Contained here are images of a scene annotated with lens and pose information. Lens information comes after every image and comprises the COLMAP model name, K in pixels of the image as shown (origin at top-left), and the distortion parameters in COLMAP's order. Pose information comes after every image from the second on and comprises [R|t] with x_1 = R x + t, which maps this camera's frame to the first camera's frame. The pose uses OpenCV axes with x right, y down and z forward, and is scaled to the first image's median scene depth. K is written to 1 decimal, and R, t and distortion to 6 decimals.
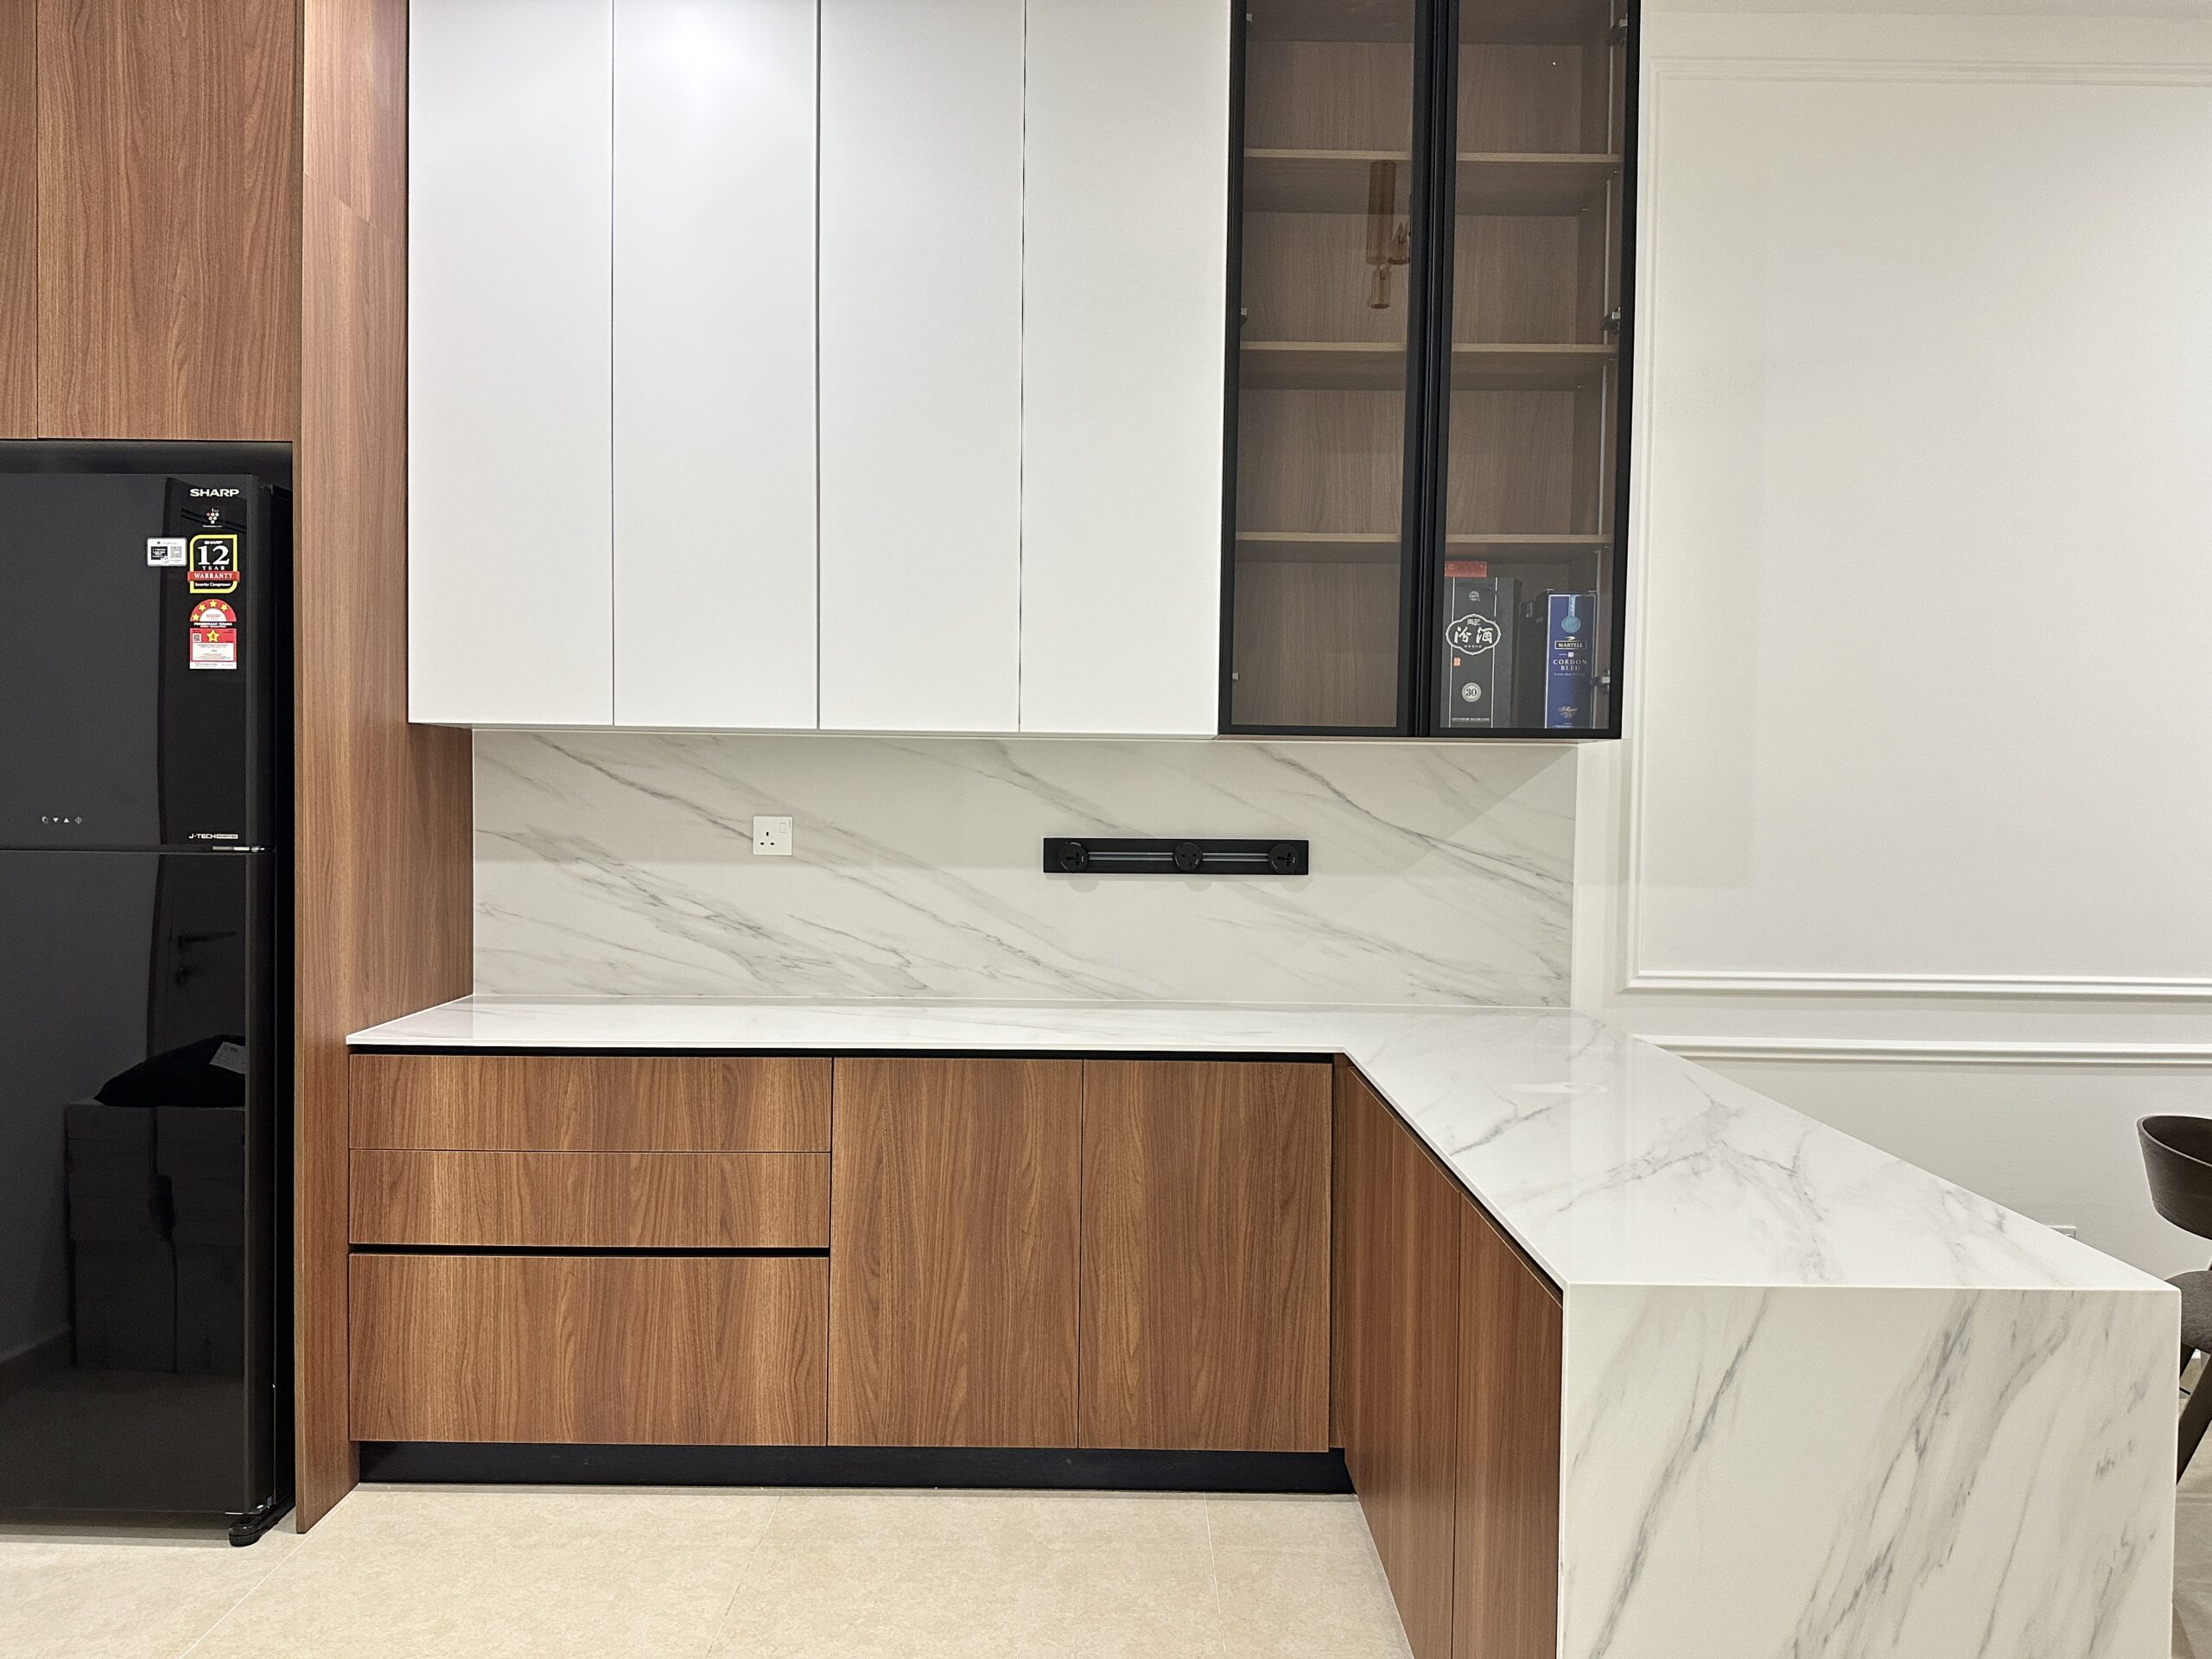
lens RADIAL K [[1573.0, 0, 1107.1], [0, 1573.0, 802.7], [0, 0, 1]] dist [0.074063, -0.089967]
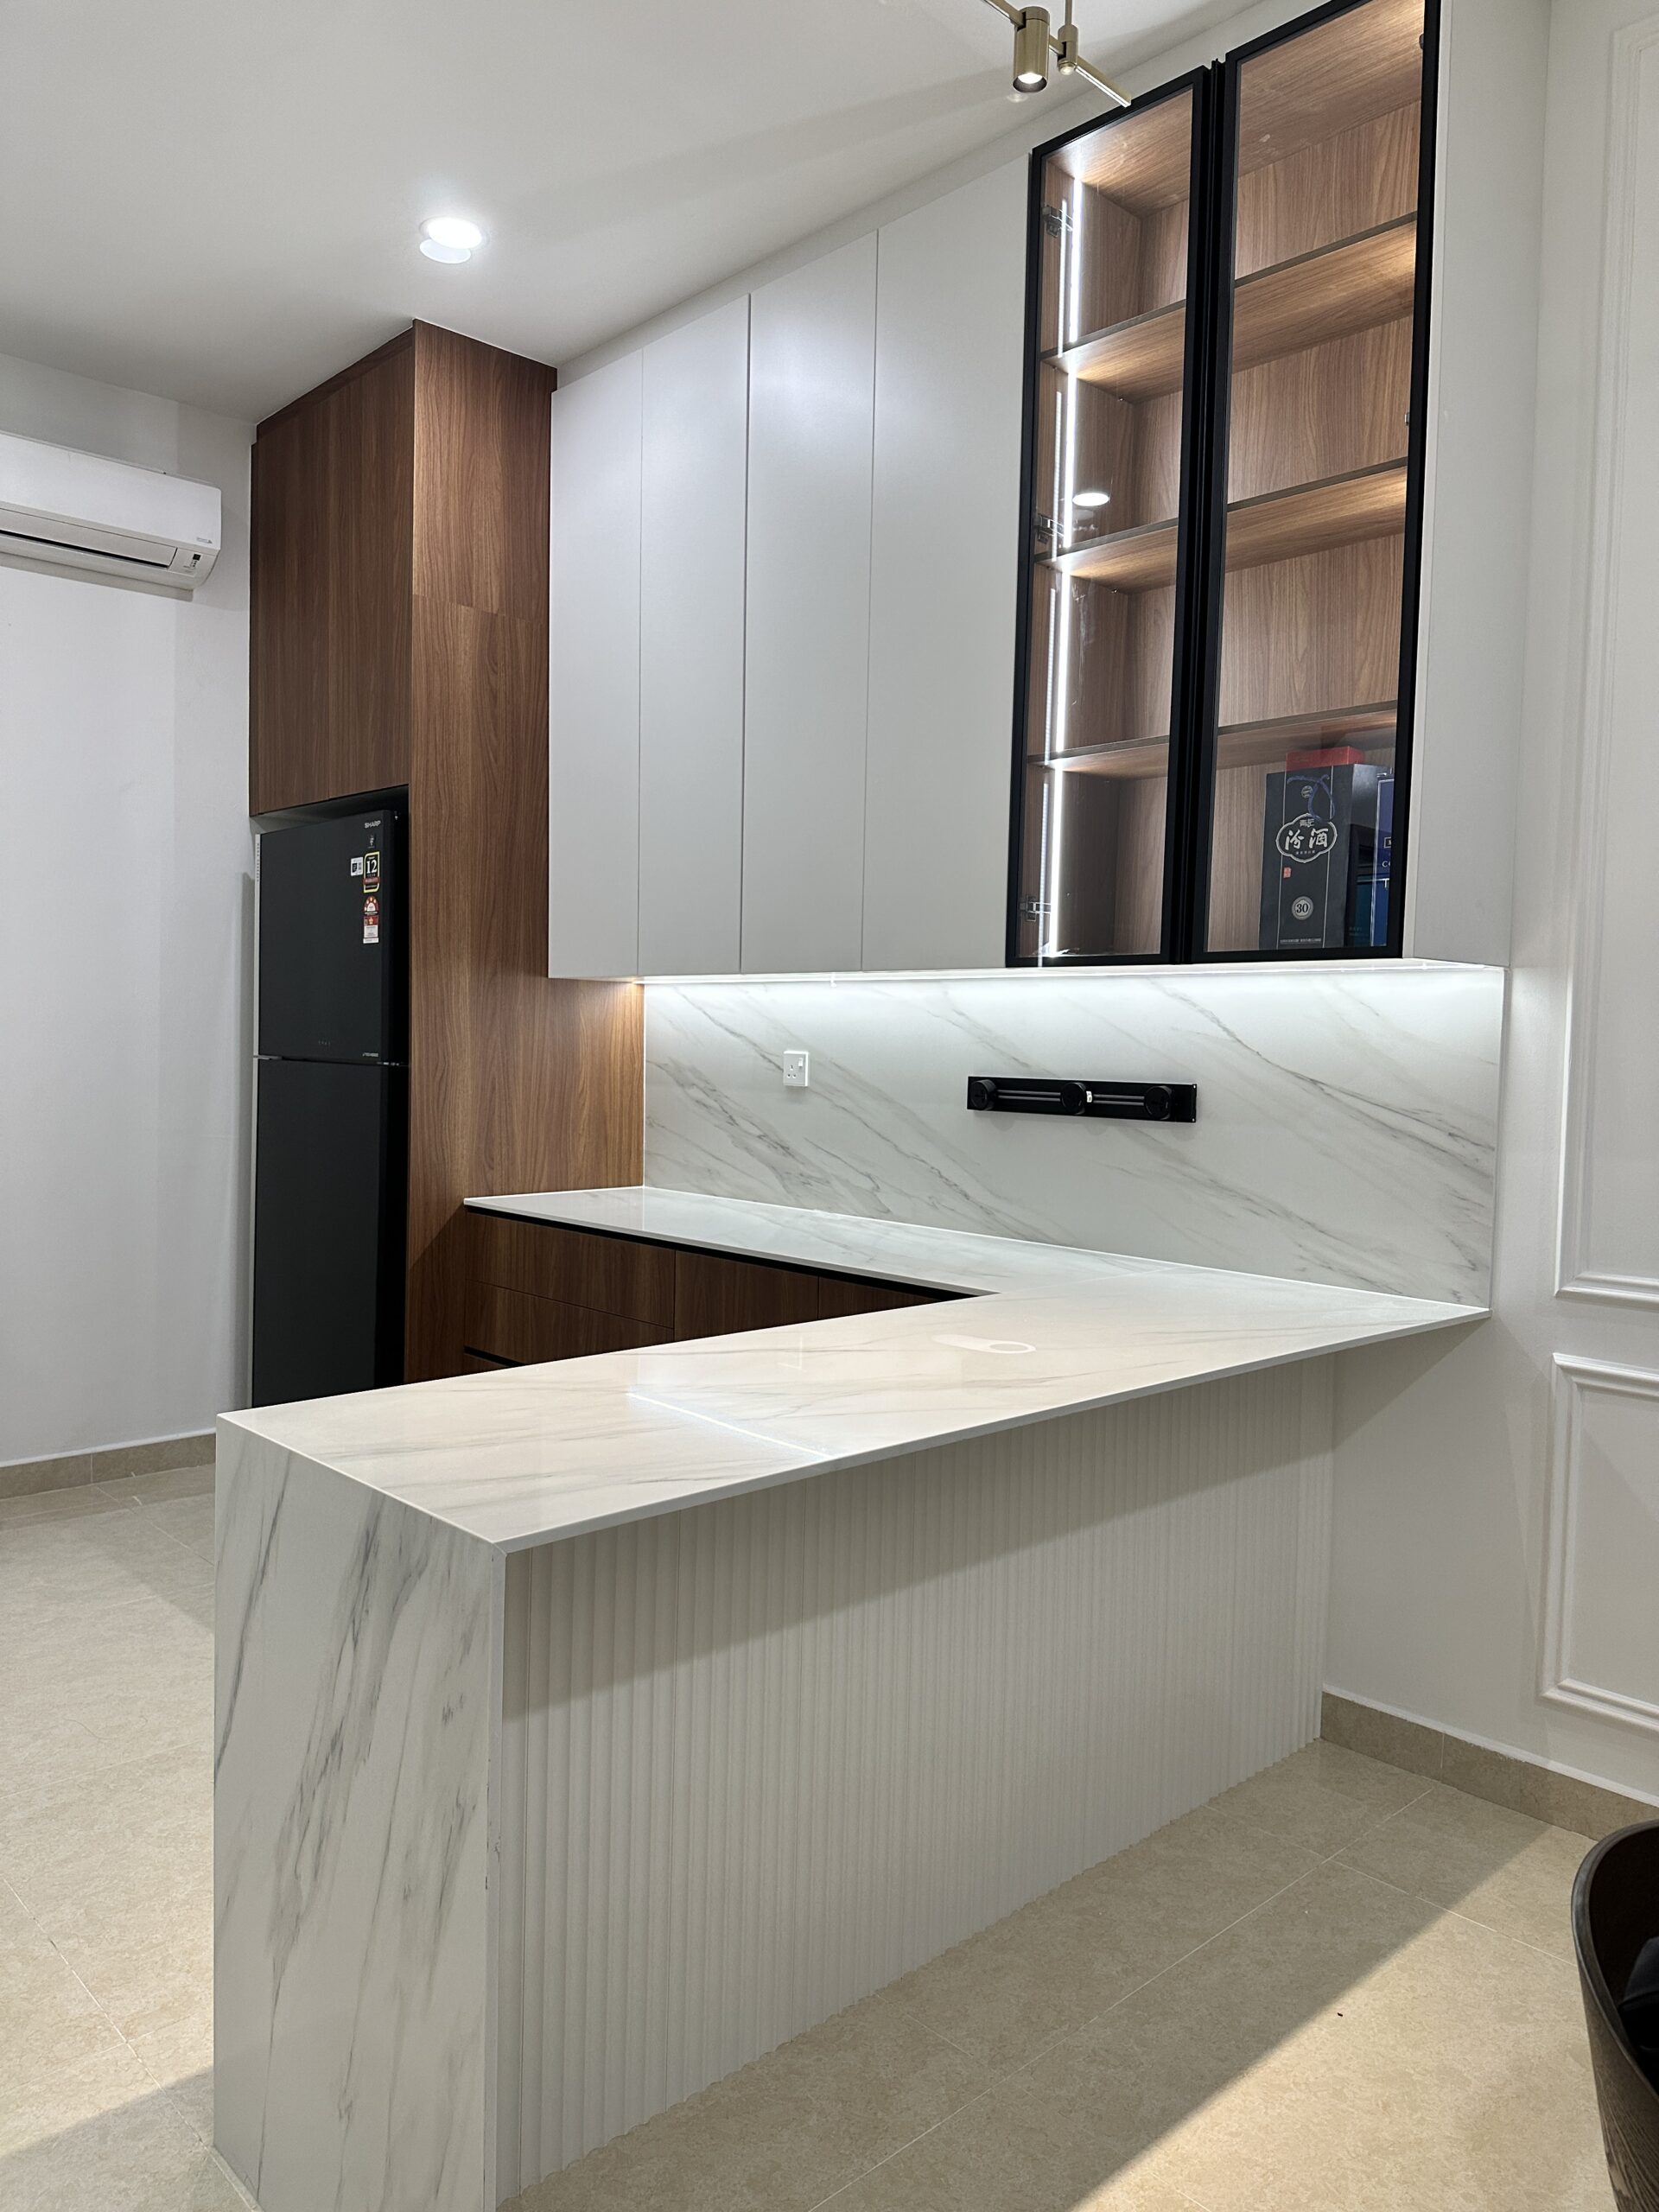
lens RADIAL K [[1573.0, 0, 829.5], [0, 1573.0, 1106.0], [0, 0, 1]] dist [0.074063, -0.089967]
pose [[0.677548, 0.034543, -0.734667, 0.775733], [-0.017795, 0.999374, 0.030578, 0.015059], [0.735263, -0.007644, 0.677739, 0.286826]]
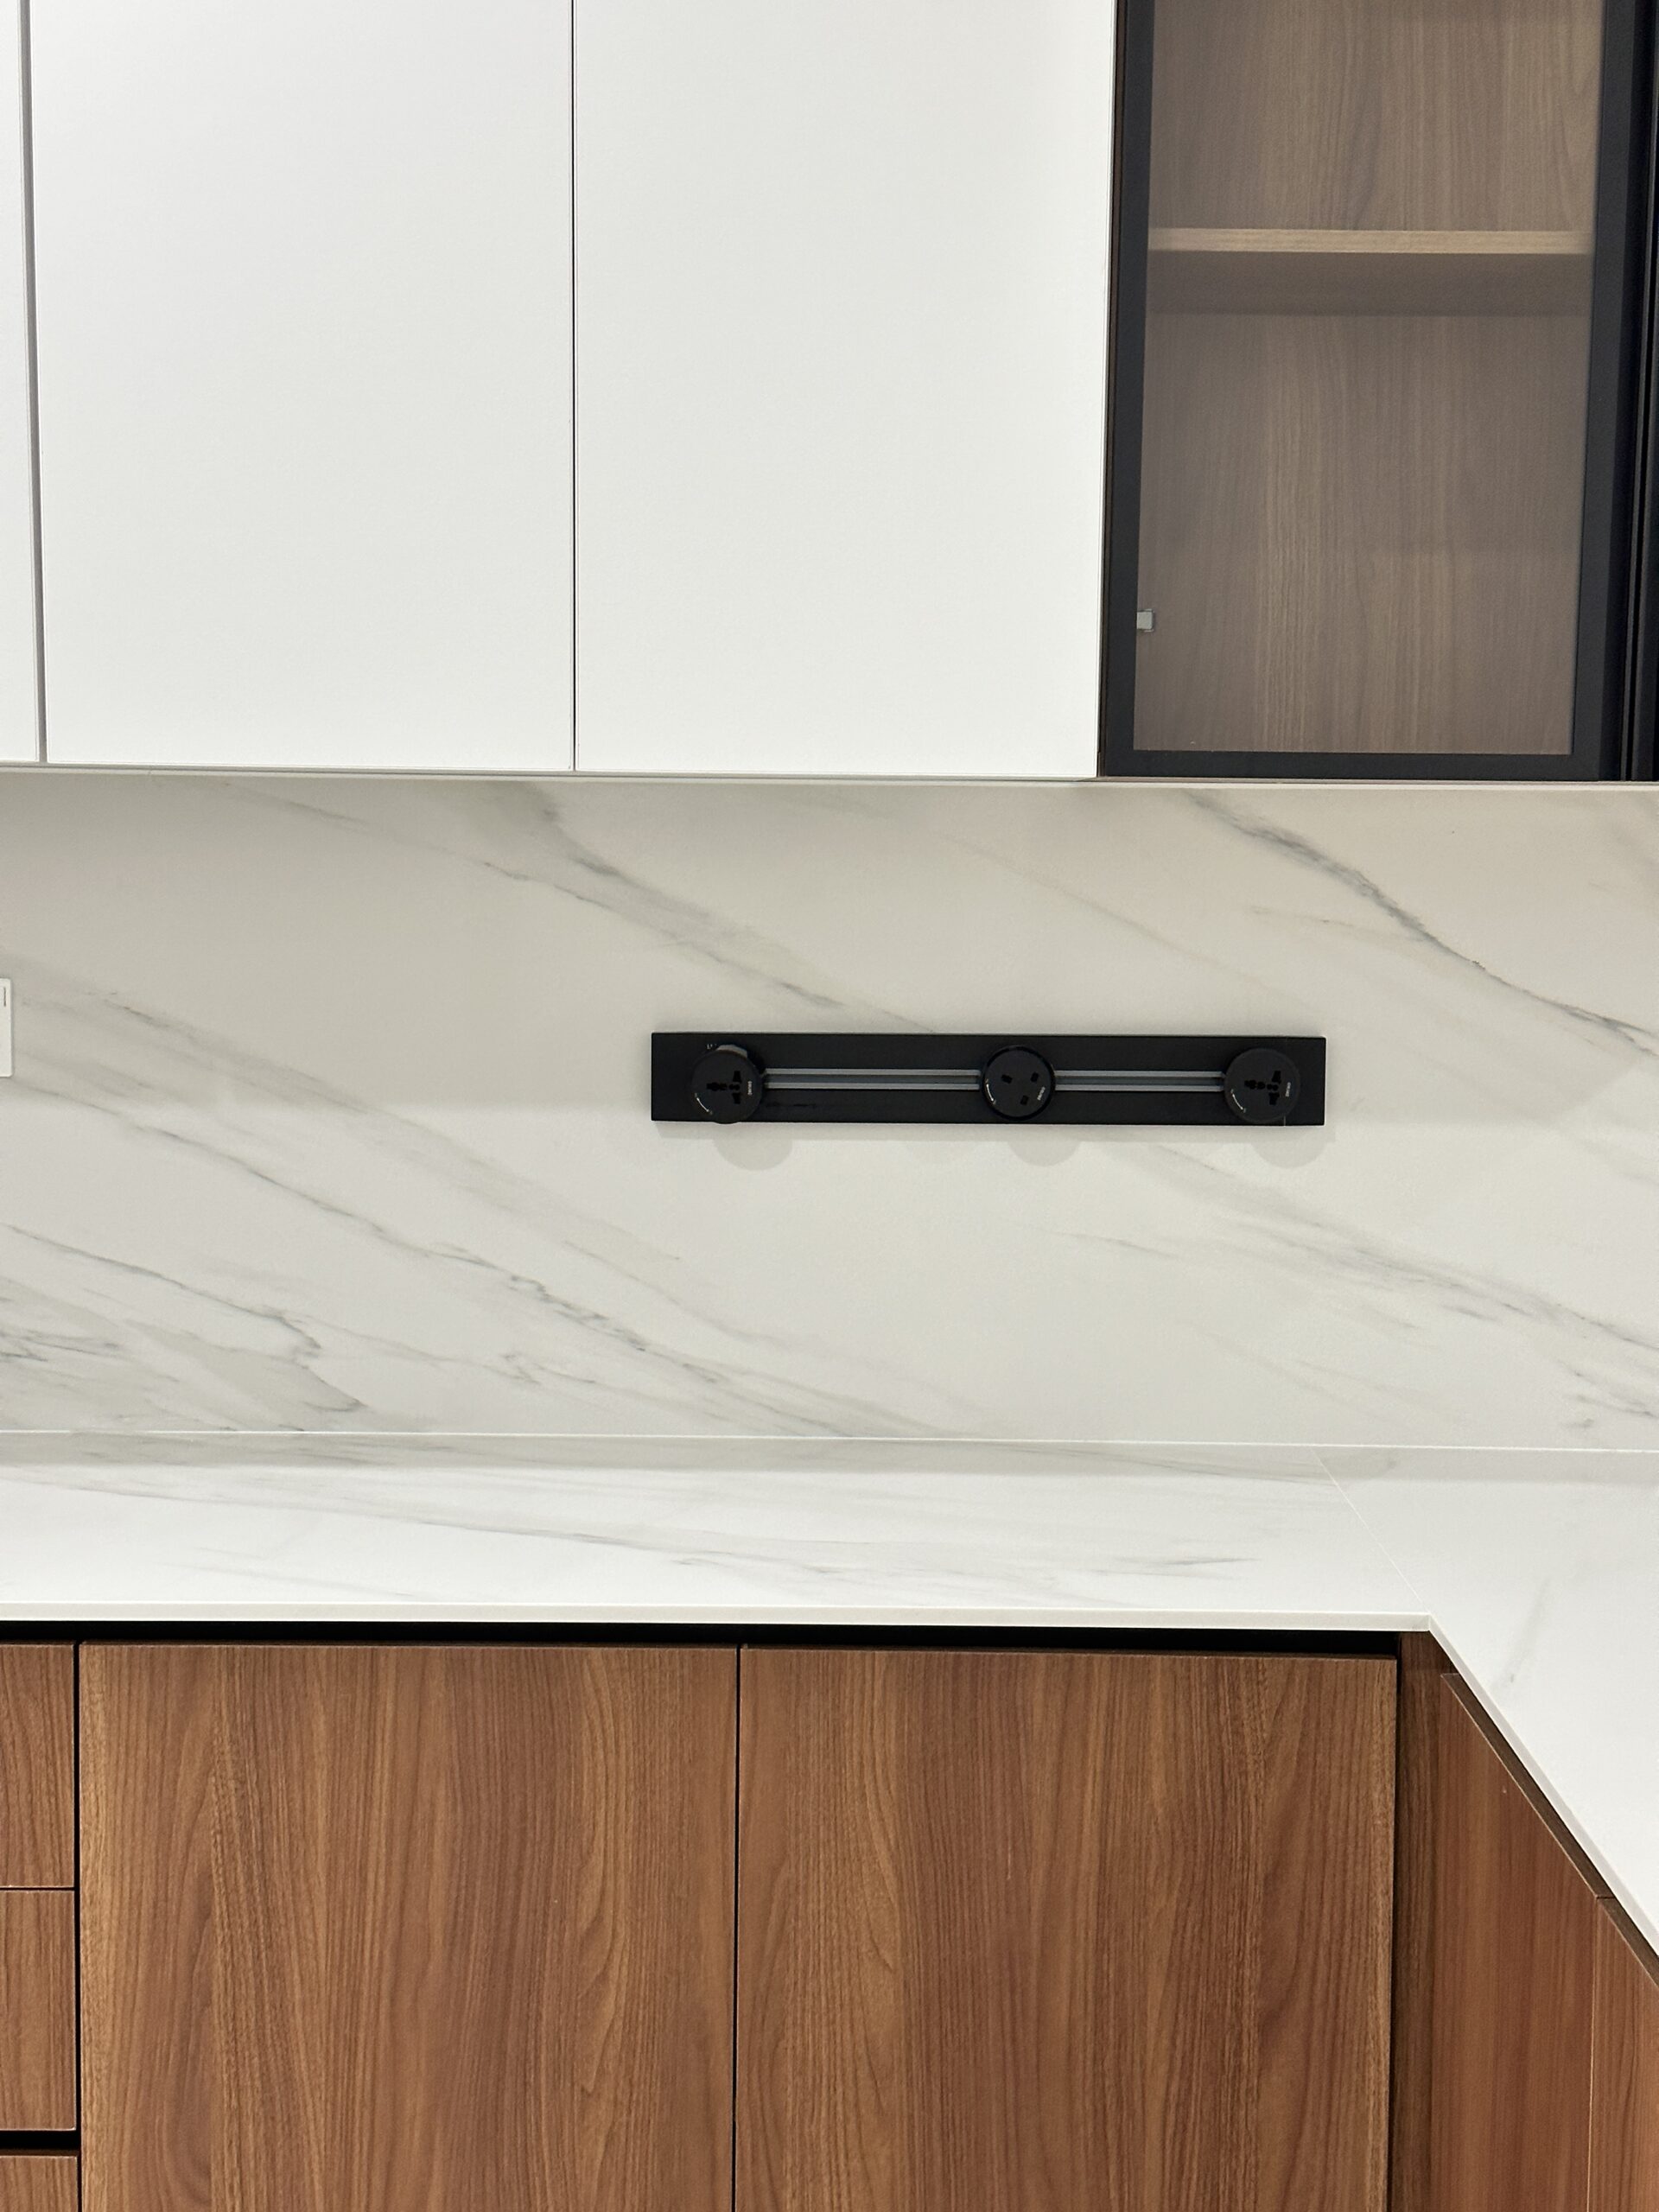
lens RADIAL K [[3180.2, 0, 829.5], [0, 3180.2, 1106.0], [0, 0, 1]] dist [0.103658, -0.046858]
pose [[0.999961, -0.000969, -0.008813, 0.013417], [0.001698, 0.996537, 0.083128, -0.030329], [0.008702, -0.083139, 0.996500, 0.245033]]
